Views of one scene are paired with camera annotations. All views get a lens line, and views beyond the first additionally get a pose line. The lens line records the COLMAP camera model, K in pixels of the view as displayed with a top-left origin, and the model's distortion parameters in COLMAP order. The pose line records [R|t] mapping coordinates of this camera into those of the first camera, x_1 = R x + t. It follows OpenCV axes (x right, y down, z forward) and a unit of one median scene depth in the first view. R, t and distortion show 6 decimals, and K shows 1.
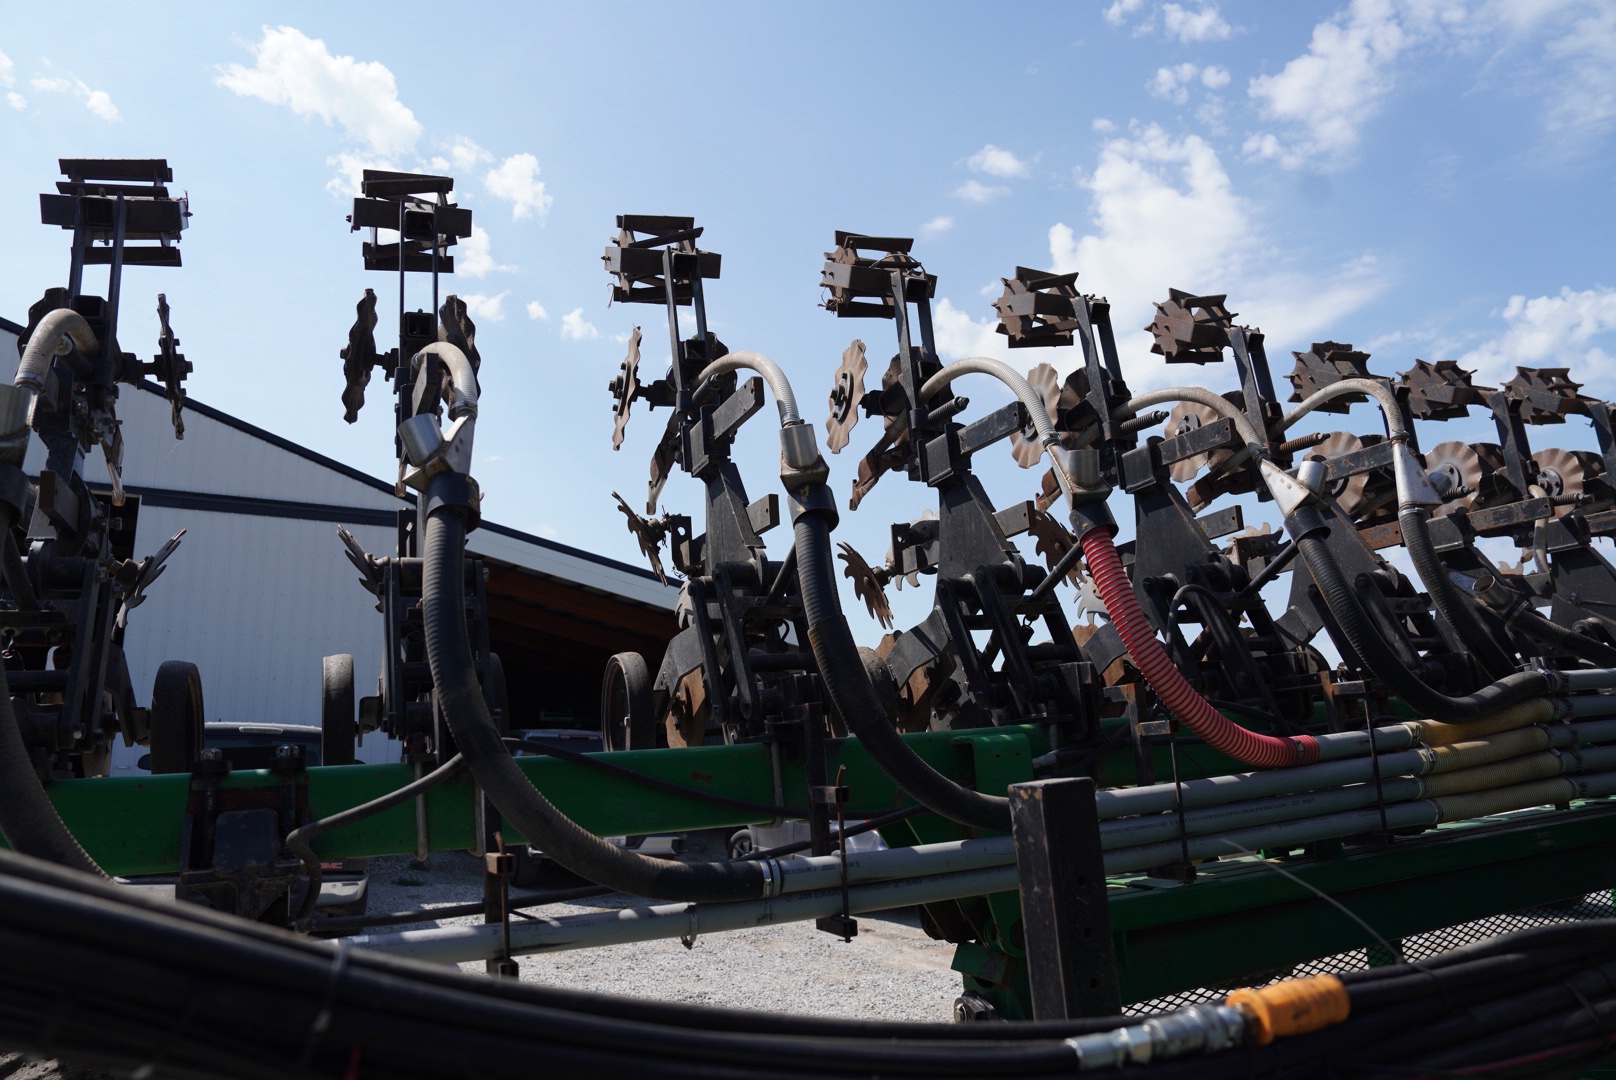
lens RADIAL K [[1103.1, 0, 796.4], [0, 1103.1, 564.4], [0, 0, 1]] dist [-0.108372, 0.082386]
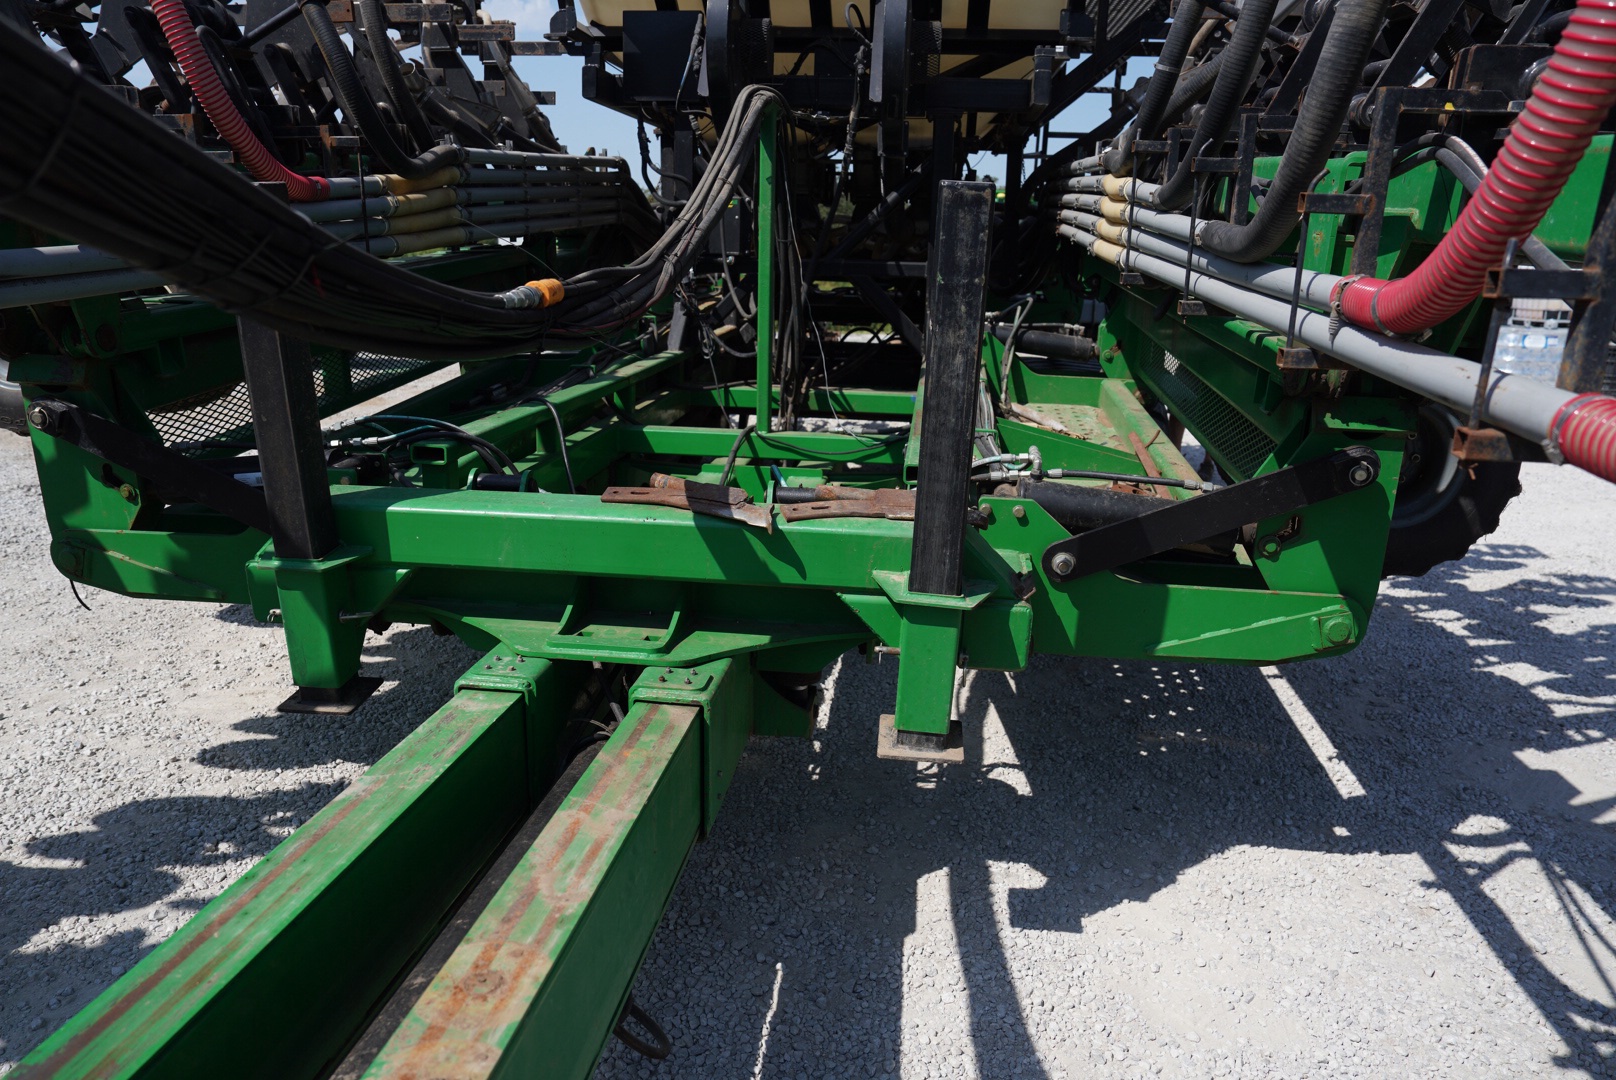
lens RADIAL K [[1103.1, 0, 797.7], [0, 1103.1, 525.5], [0, 0, 1]] dist [-0.108372, 0.082386]
pose [[0.512353, -0.185297, 0.838546, -0.214258], [-0.184600, 0.929855, 0.318265, 0.024250], [-0.838700, -0.317859, 0.442208, -0.072077]]
